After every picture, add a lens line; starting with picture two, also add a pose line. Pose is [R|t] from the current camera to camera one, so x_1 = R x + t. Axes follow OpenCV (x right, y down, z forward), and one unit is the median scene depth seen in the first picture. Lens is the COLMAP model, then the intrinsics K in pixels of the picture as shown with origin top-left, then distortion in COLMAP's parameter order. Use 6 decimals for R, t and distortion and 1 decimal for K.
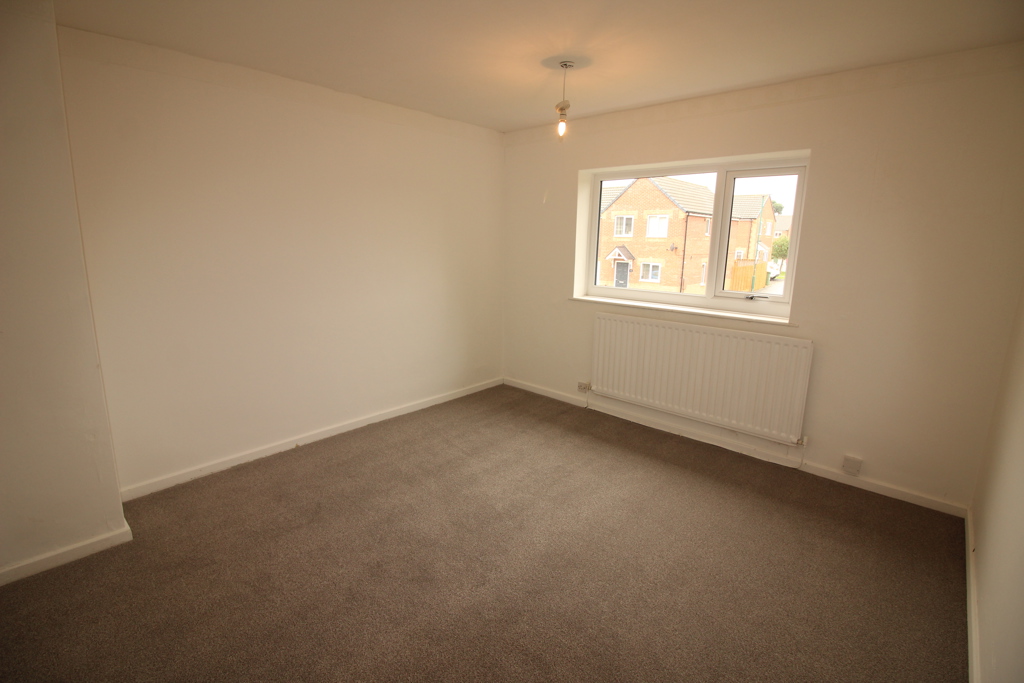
lens RADIAL K [[476.2, 0, 510.7], [0, 476.2, 341.8], [0, 0, 1]] dist [-0.018147, -0.000458]
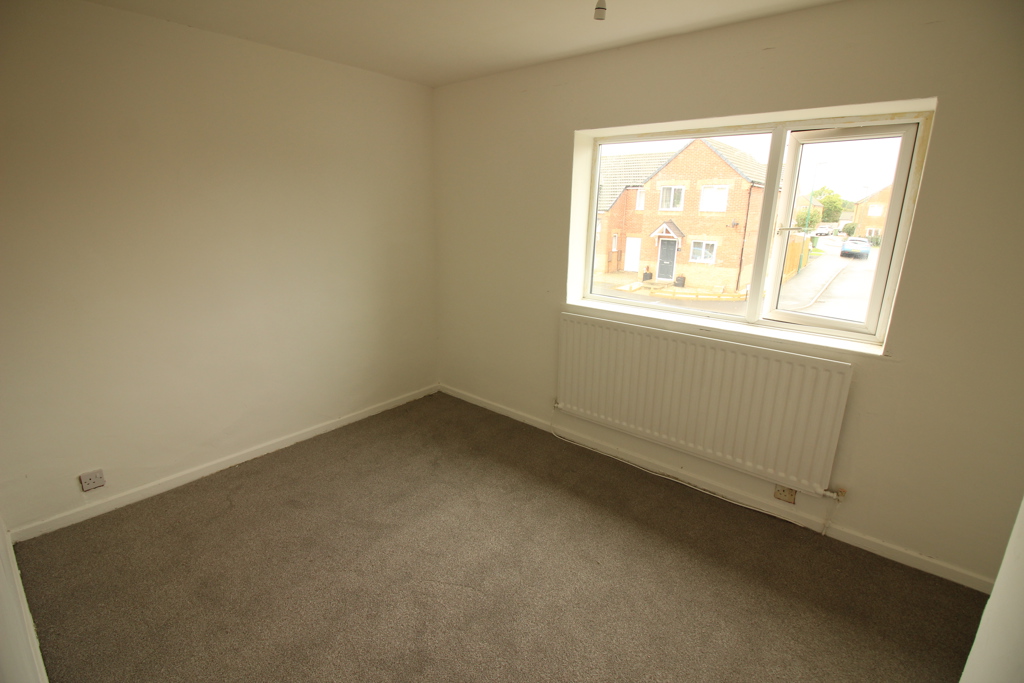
lens RADIAL K [[476.2, 0, 512.0], [0, 476.2, 347.2], [0, 0, 1]] dist [-0.018147, -0.000458]
pose [[0.989021, 0.049755, -0.139144, 0.079440], [-0.039367, 0.996297, 0.076435, -0.024845], [0.142432, -0.070118, 0.987318, 0.074978]]
